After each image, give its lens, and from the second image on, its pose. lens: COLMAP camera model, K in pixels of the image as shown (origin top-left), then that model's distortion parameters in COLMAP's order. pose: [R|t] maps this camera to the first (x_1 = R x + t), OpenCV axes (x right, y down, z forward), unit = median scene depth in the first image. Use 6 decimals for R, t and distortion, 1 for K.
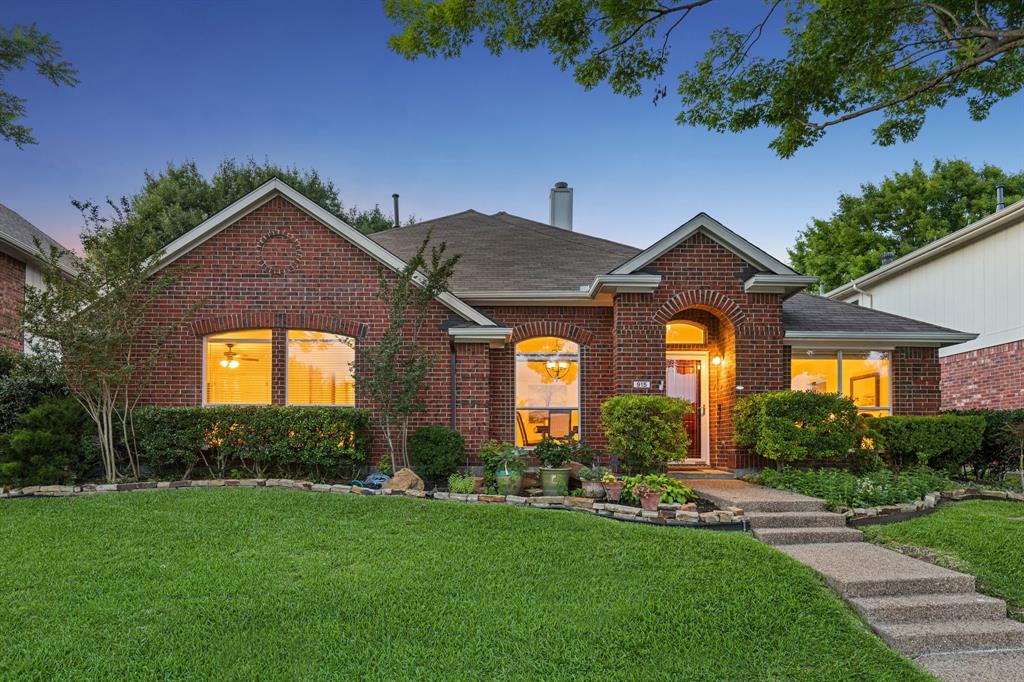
lens RADIAL K [[454.5, 0, 512.0], [0, 454.5, 341.0], [0, 0, 1]] dist [0.002773, 0.000216]
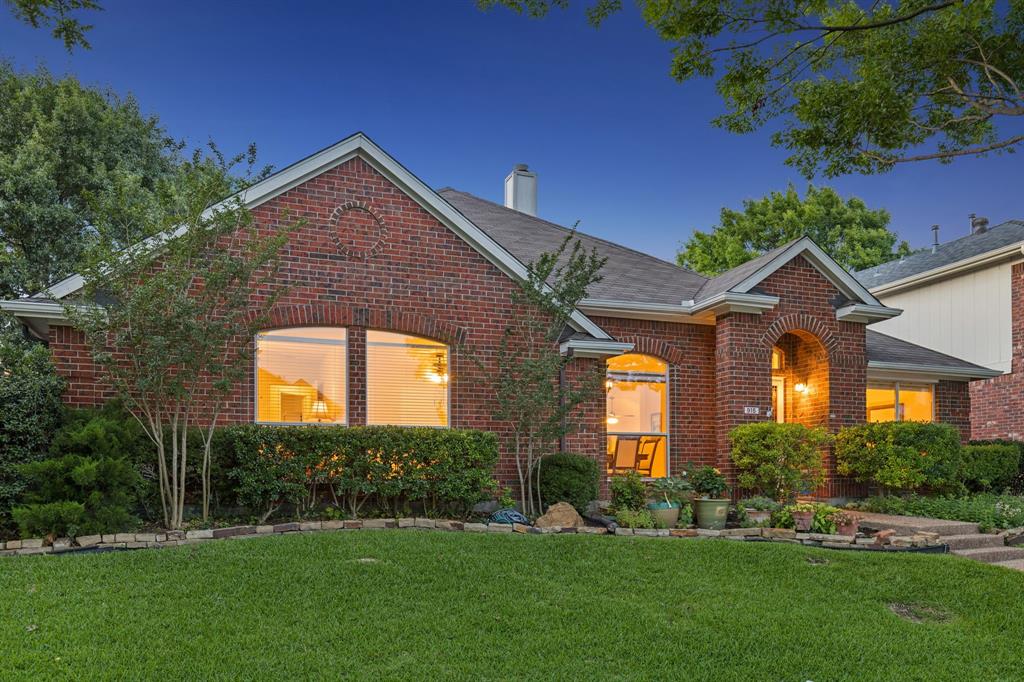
lens RADIAL K [[561.7, 0, 512.9], [0, 561.7, 349.8], [0, 0, 1]] dist [-0.002548, -0.000179]
pose [[0.964745, 0.052473, 0.257903, -0.506138], [-0.052767, 0.998590, -0.005787, 0.002518], [-0.257843, -0.008025, 0.966154, 0.000001]]
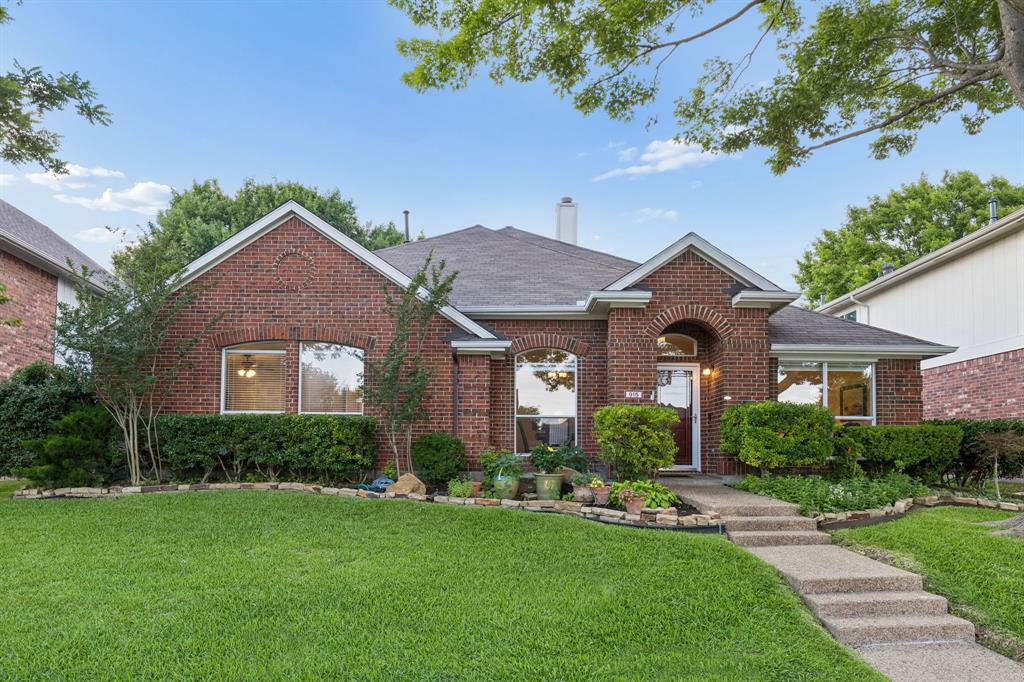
lens RADIAL K [[446.1, 0, 518.2], [0, 446.1, 338.7], [0, 0, 1]] dist [0.002388, -0.000055]
pose [[0.999938, 0.002070, -0.010910, 0.027609], [-0.002295, 0.999783, -0.020686, -0.012119], [0.010865, 0.020710, 0.999726, -0.042095]]
